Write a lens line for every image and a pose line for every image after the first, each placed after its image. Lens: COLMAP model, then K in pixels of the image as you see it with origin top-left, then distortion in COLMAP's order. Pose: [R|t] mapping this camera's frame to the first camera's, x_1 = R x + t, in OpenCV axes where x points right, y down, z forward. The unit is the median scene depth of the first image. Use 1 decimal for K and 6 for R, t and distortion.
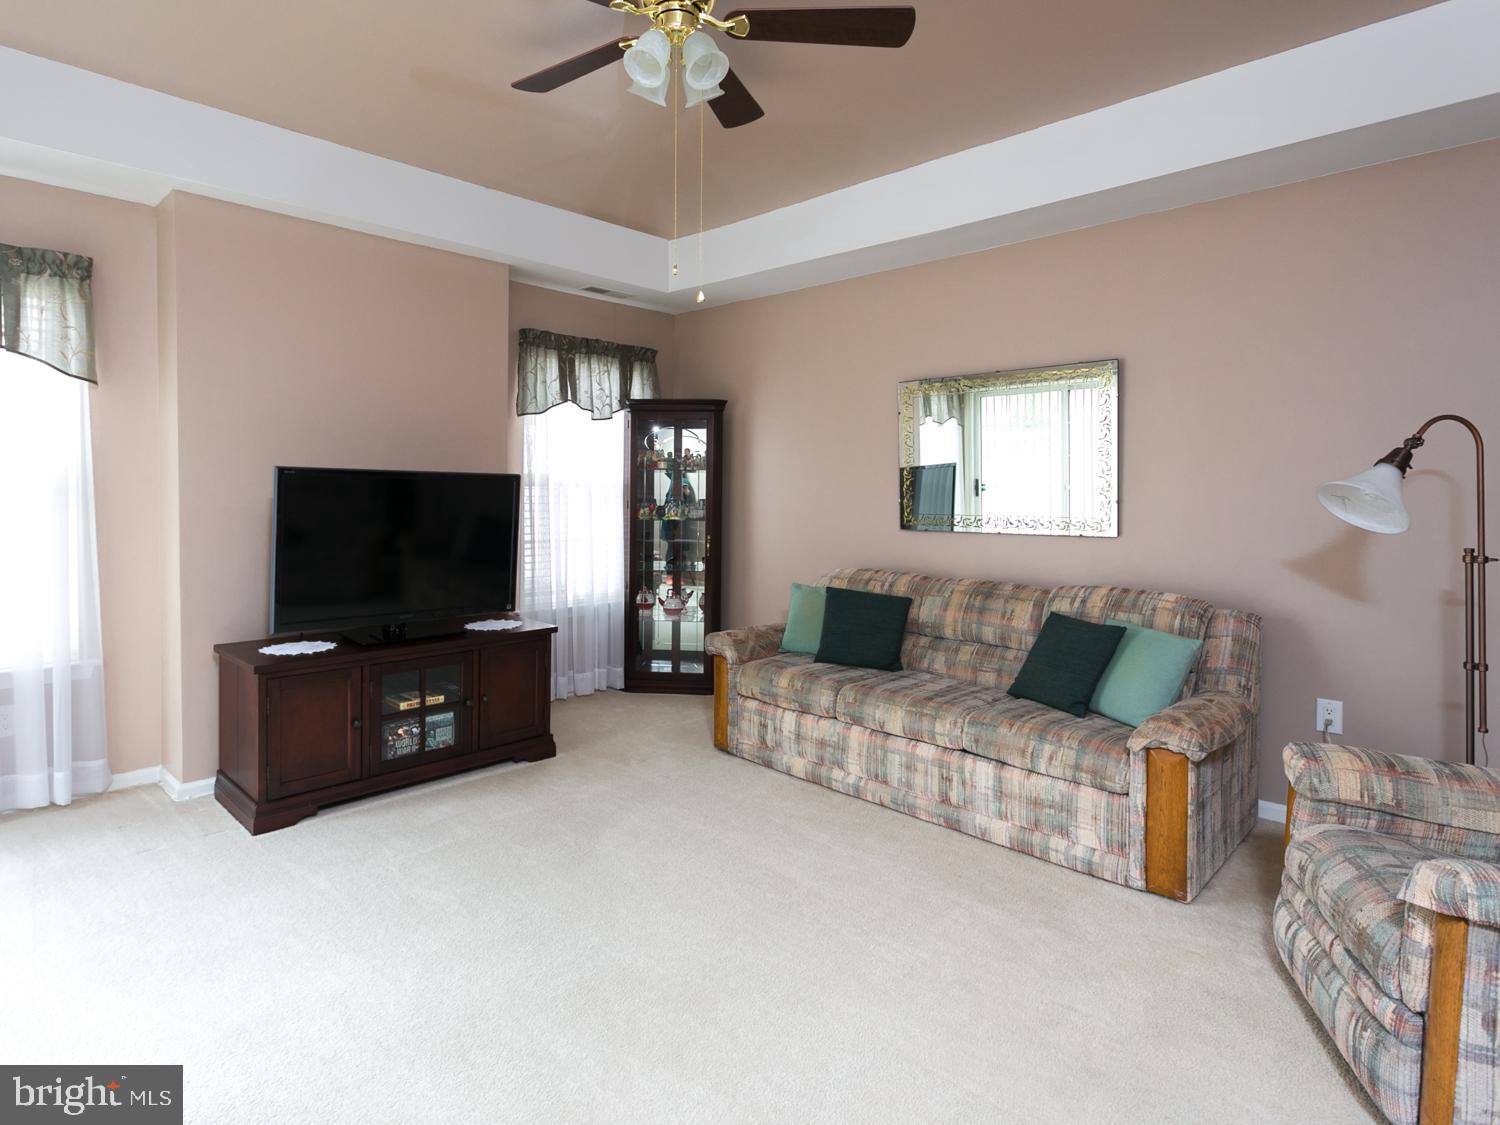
lens RADIAL K [[797.0, 0, 754.6], [0, 797.0, 529.9], [0, 0, 1]] dist [-0.002998, -0.000301]
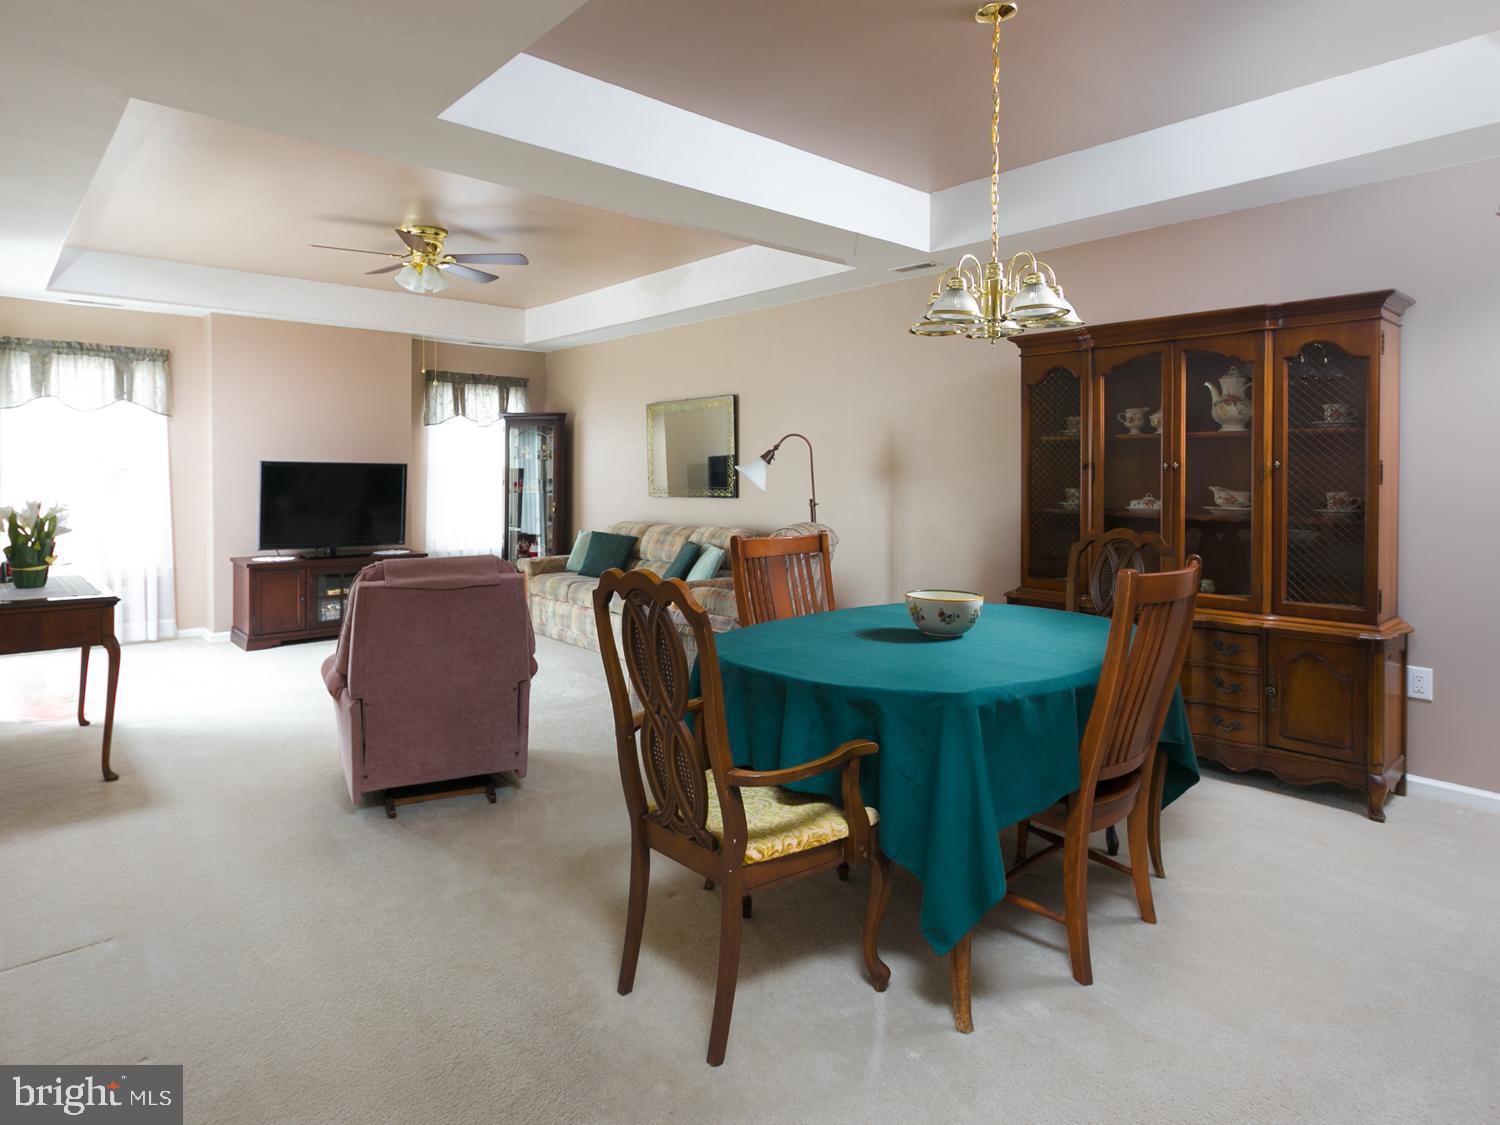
lens RADIAL K [[840.7, 0, 758.4], [0, 840.7, 500.7], [0, 0, 1]] dist [-0.000224, -0.000350]
pose [[0.997335, -0.003664, -0.072871, 0.659796], [0.002610, 0.999891, -0.014547, 0.041811], [0.072916, 0.014318, 0.997235, -0.825615]]
